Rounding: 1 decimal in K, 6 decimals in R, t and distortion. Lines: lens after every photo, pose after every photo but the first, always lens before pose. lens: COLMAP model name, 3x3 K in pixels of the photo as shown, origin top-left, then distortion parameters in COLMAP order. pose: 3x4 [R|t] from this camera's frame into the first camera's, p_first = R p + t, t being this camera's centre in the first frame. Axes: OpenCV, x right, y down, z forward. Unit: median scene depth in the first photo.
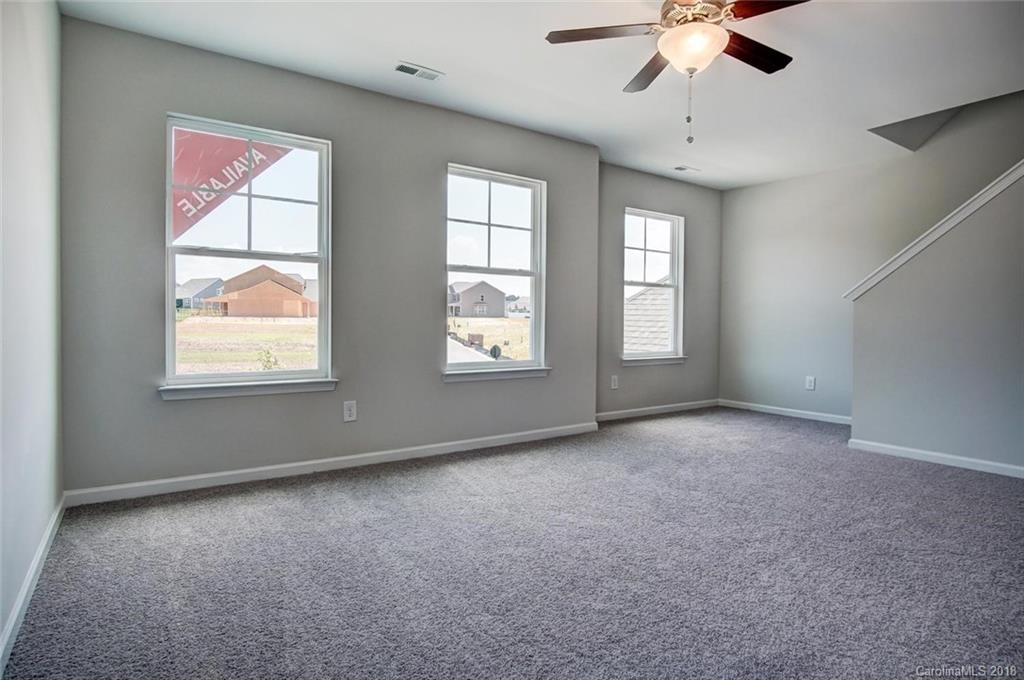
lens RADIAL K [[554.6, 0, 514.7], [0, 554.6, 340.8], [0, 0, 1]] dist [-0.030205, 0.000576]
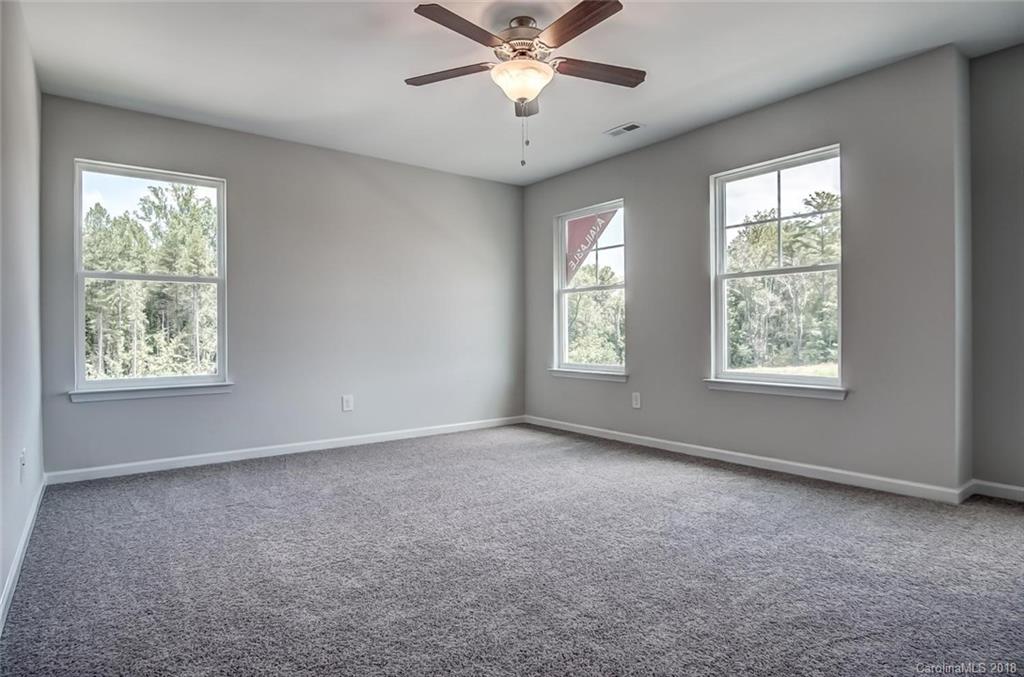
lens RADIAL K [[553.3, 0, 514.3], [0, 553.3, 333.3], [0, 0, 1]] dist [-0.029205, 0.004293]
pose [[0.052125, 0.011901, -0.998570, 1.026621], [-0.000911, 0.999929, 0.011870, -0.047818], [0.998640, 0.000291, 0.052132, 0.673657]]
